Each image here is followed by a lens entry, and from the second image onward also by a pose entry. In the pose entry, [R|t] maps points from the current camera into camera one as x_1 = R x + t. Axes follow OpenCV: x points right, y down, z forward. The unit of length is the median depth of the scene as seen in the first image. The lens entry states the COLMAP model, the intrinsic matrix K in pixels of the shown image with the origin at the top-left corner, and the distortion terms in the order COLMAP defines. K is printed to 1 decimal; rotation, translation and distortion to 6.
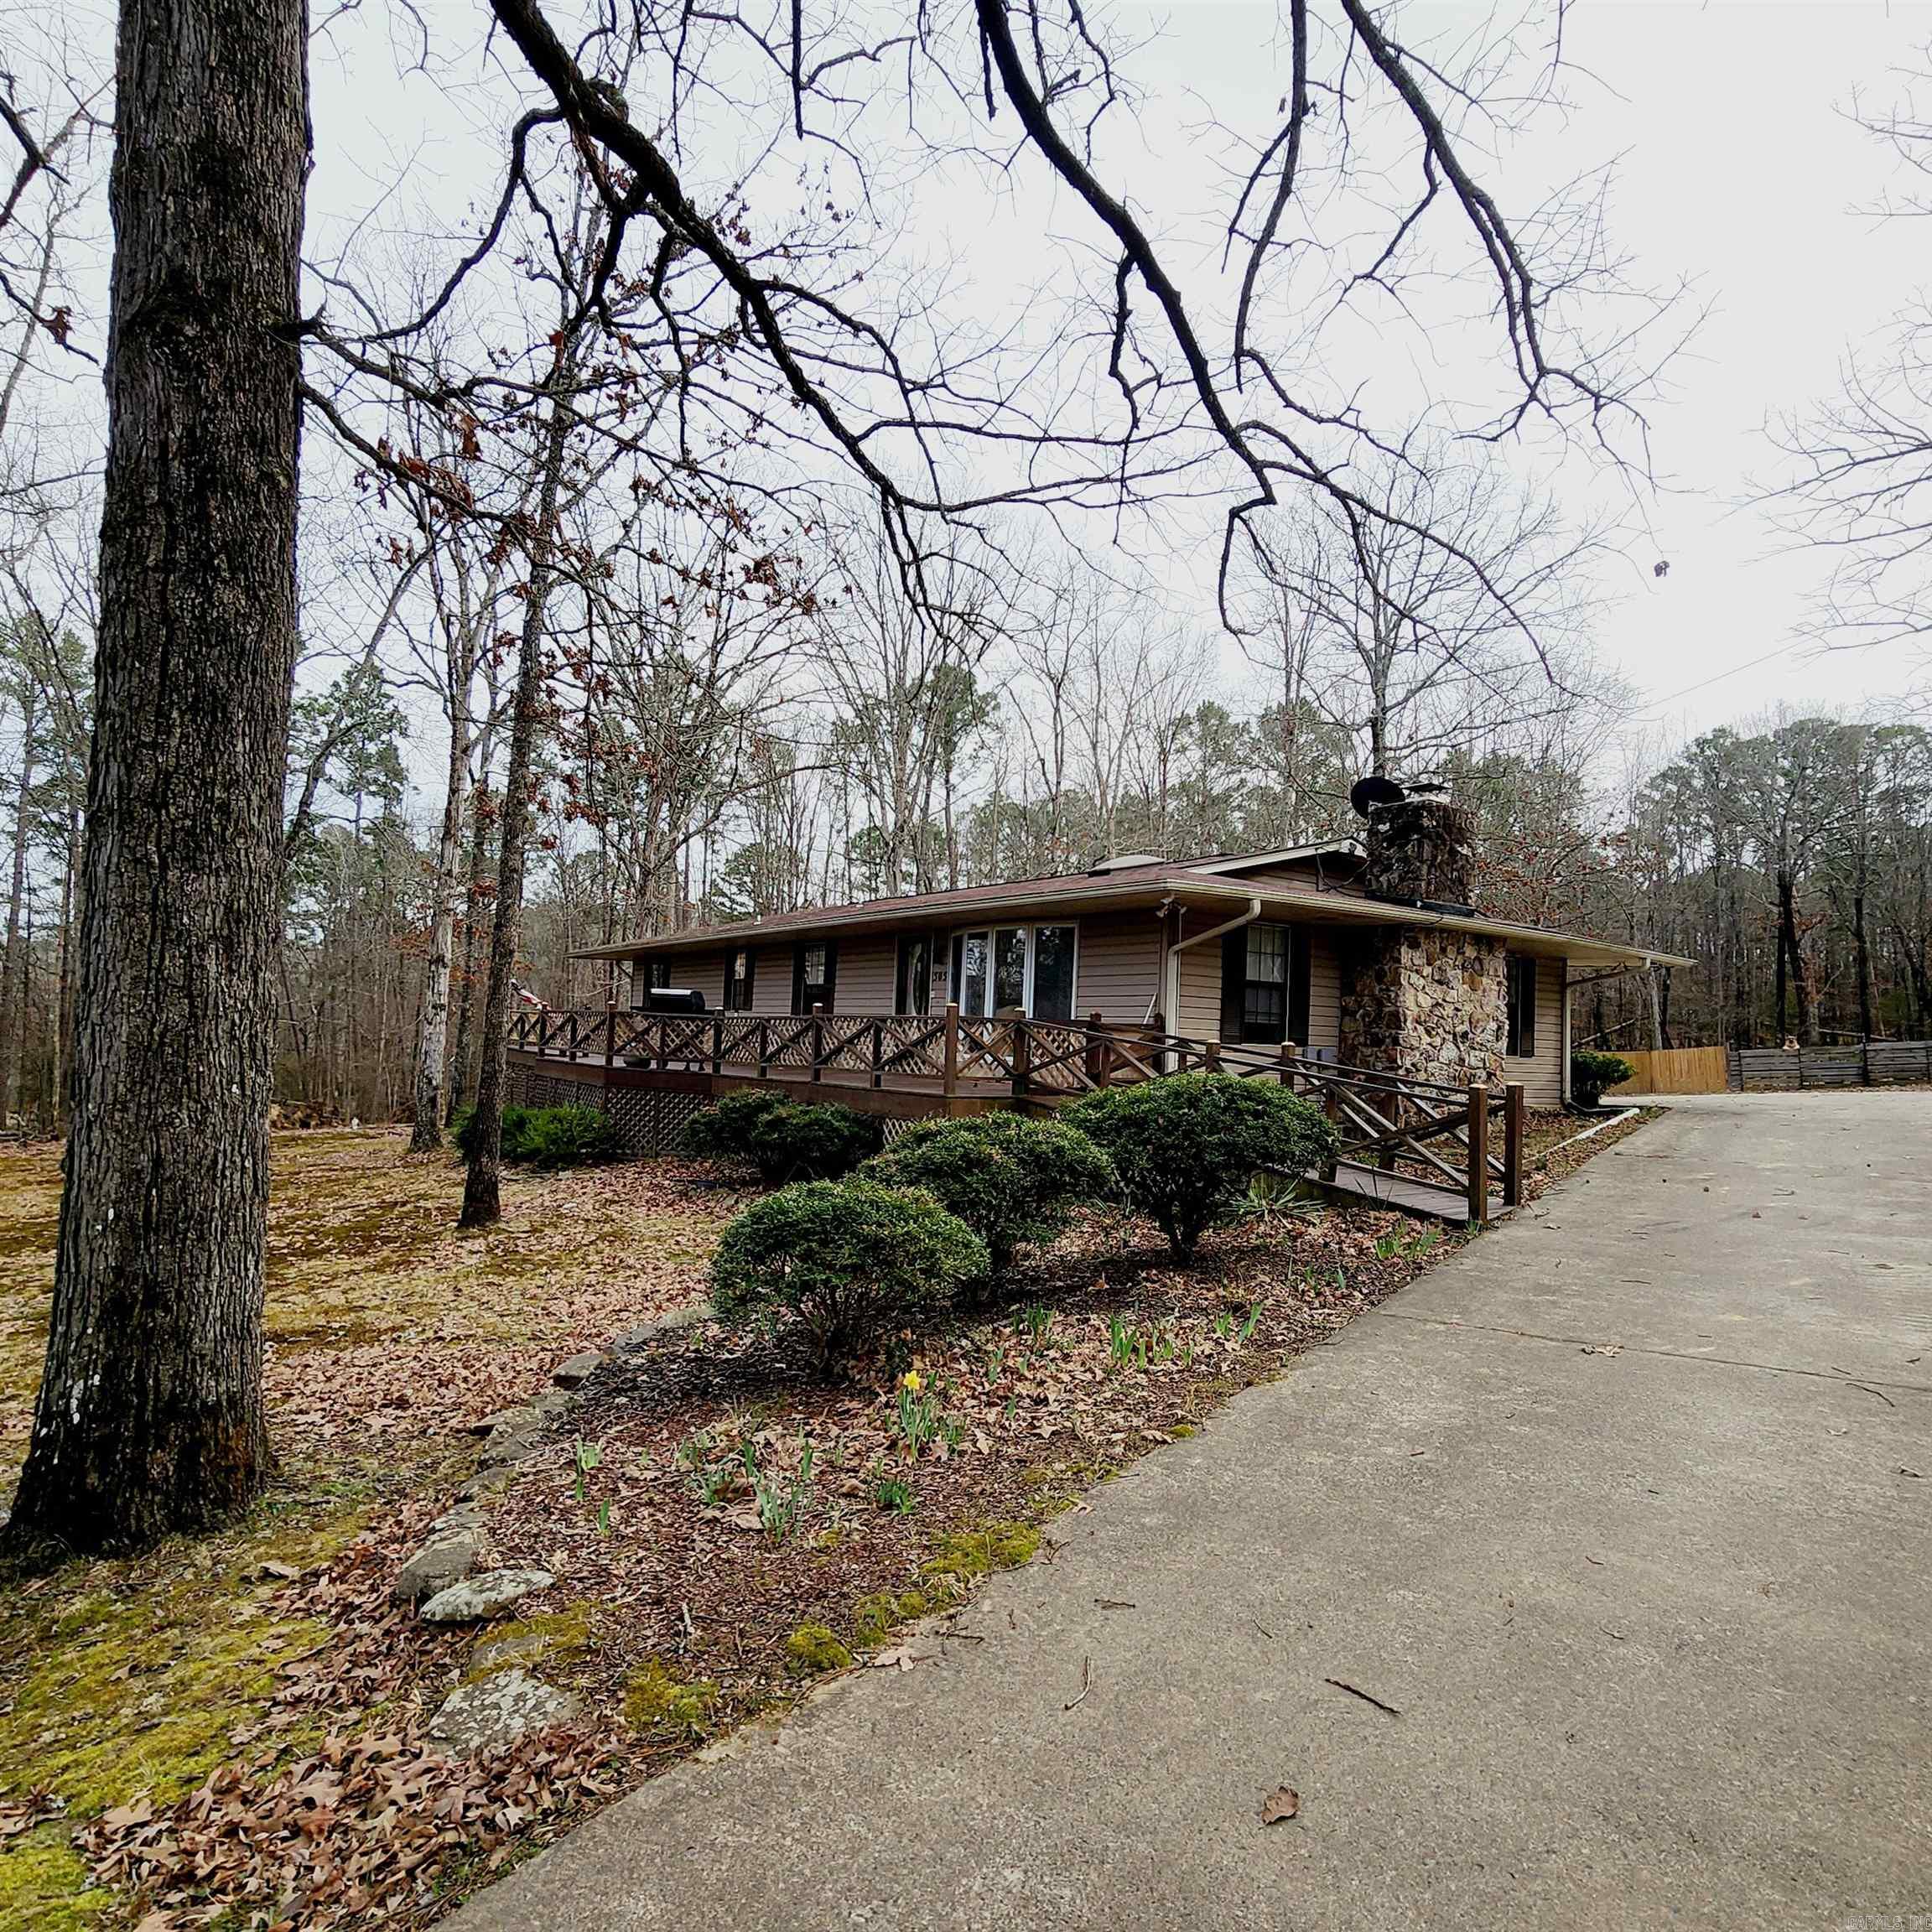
lens RADIAL K [[1039.2, 0, 965.7], [0, 1039.2, 969.9], [0, 0, 1]] dist [0.002111, 0.000743]
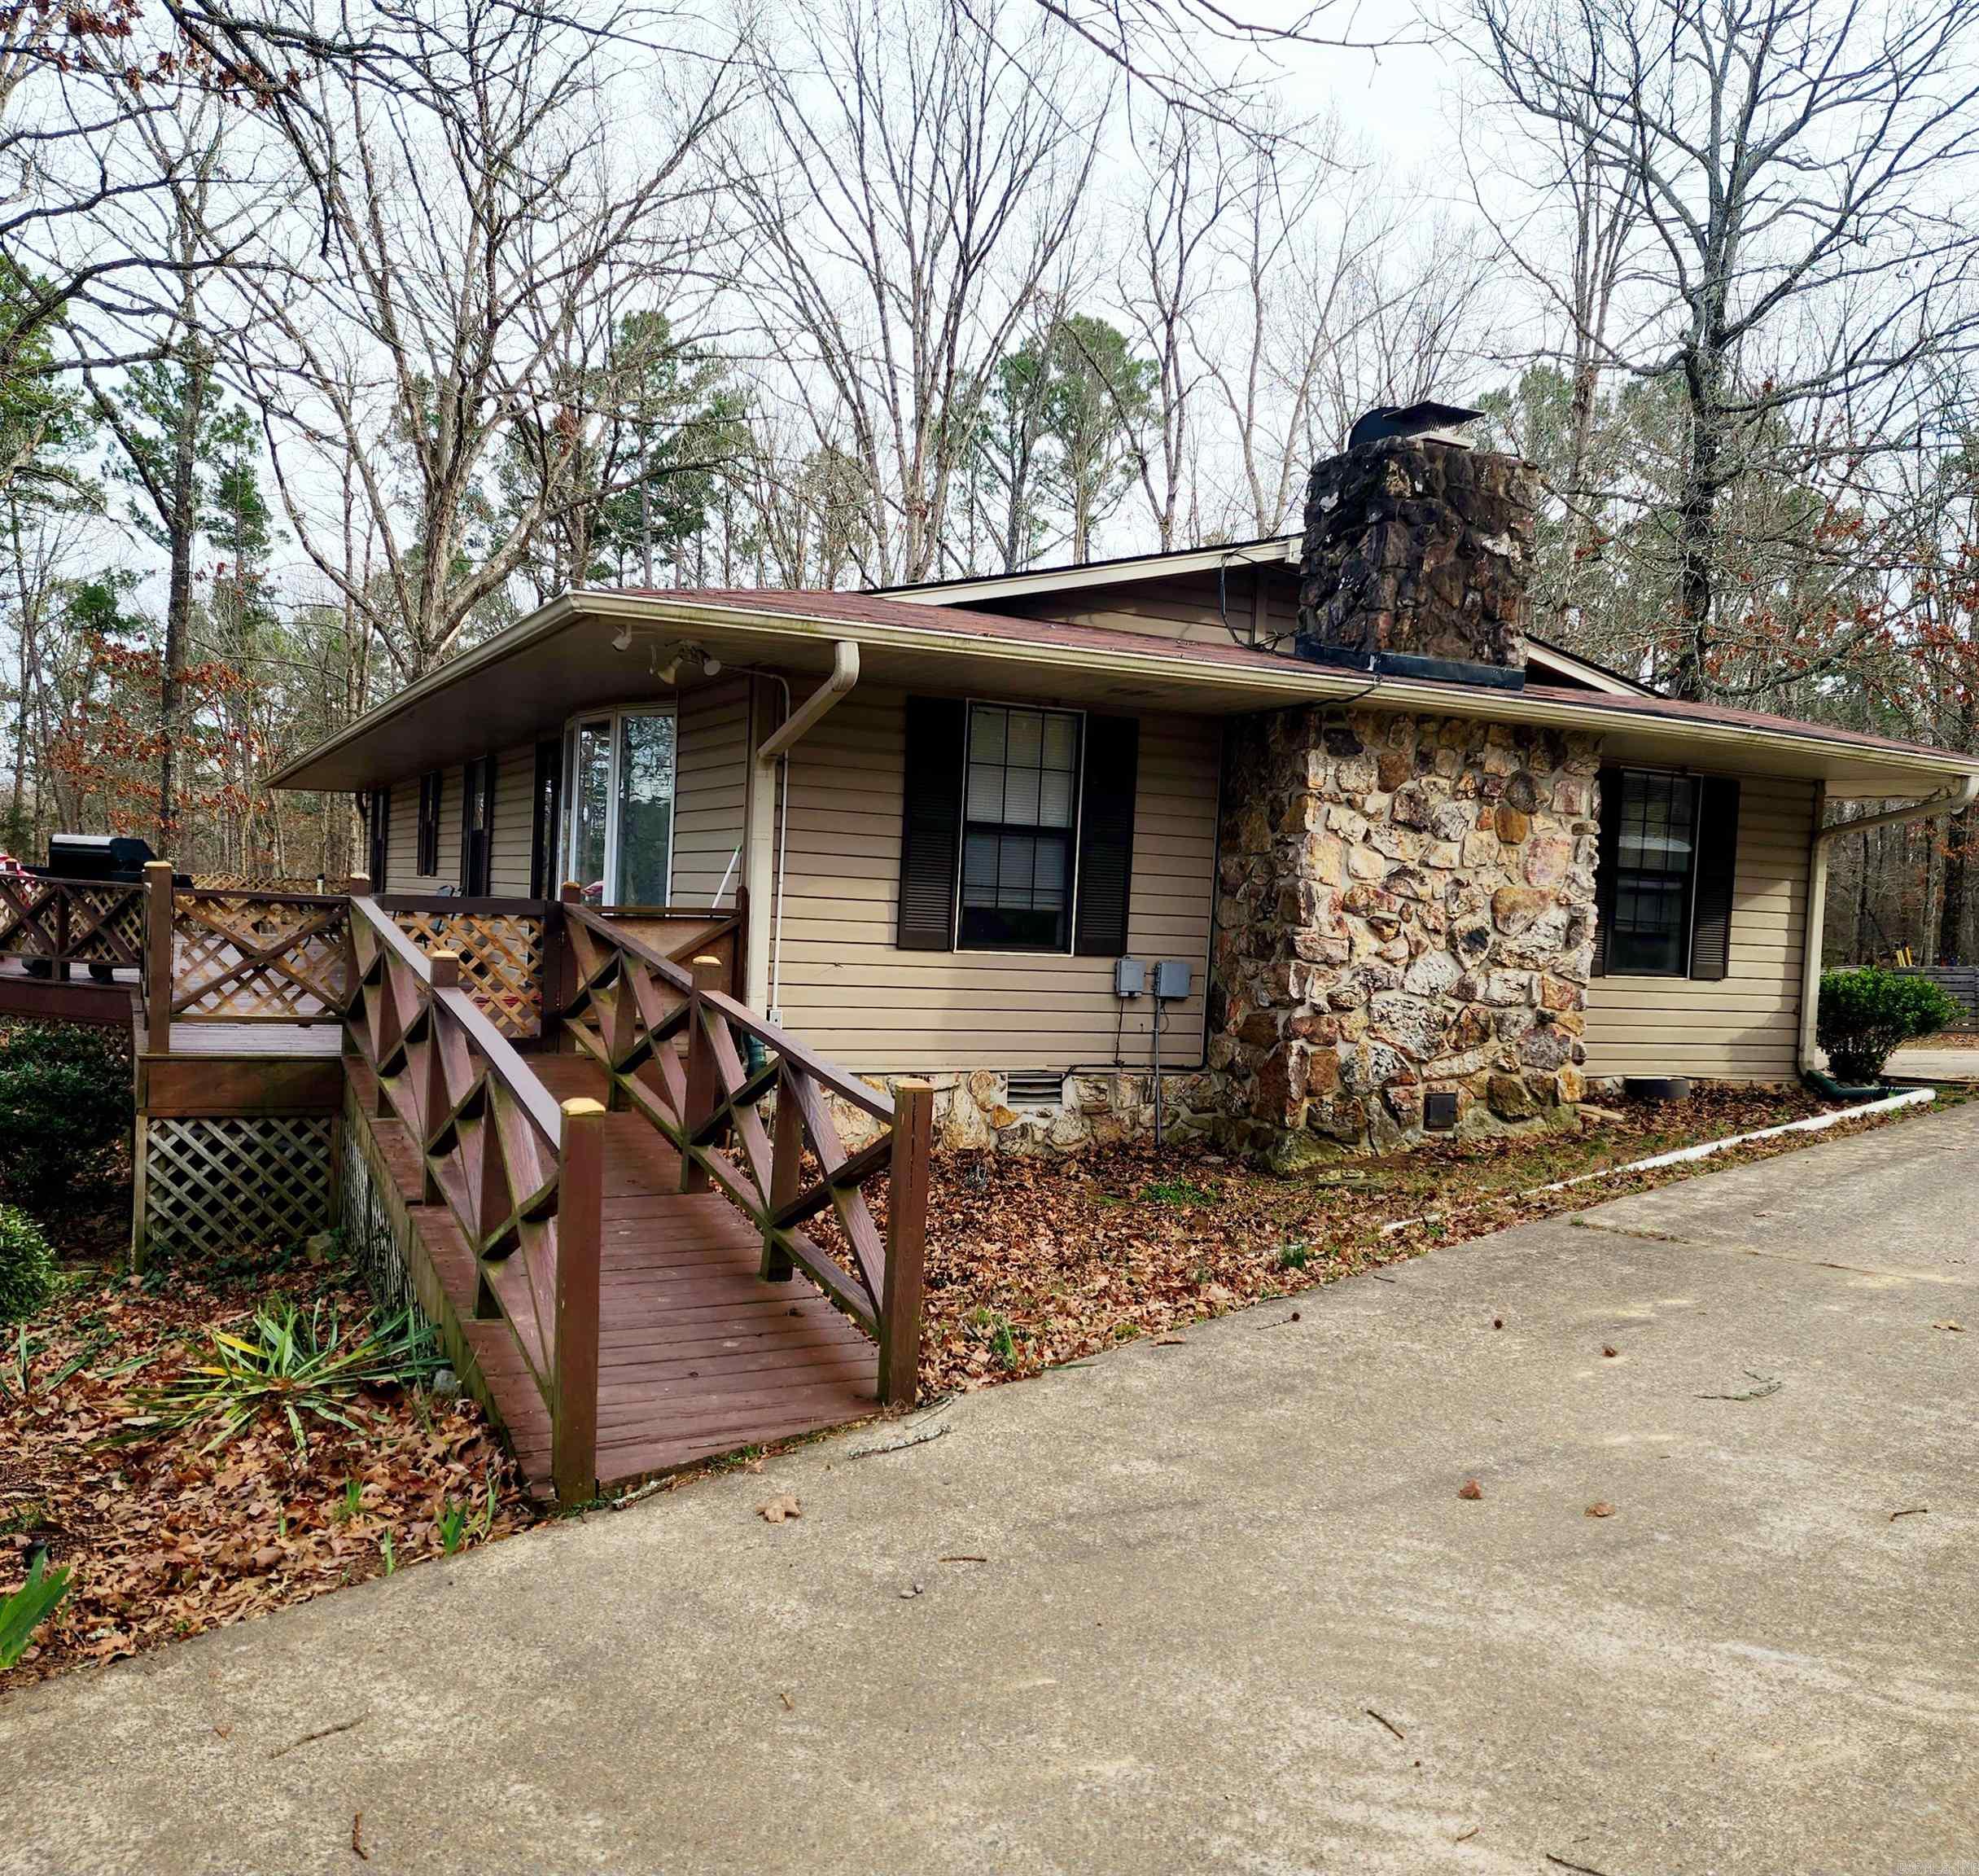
lens RADIAL K [[1562.9, 0, 989.1], [0, 1562.9, 942.3], [0, 0, 1]] dist [0.050756, -0.012977]
pose [[0.991477, 0.012757, -0.129653, 0.351558], [-0.002151, 0.996662, 0.081615, 0.006380], [0.130261, -0.080640, 0.988195, 0.251575]]
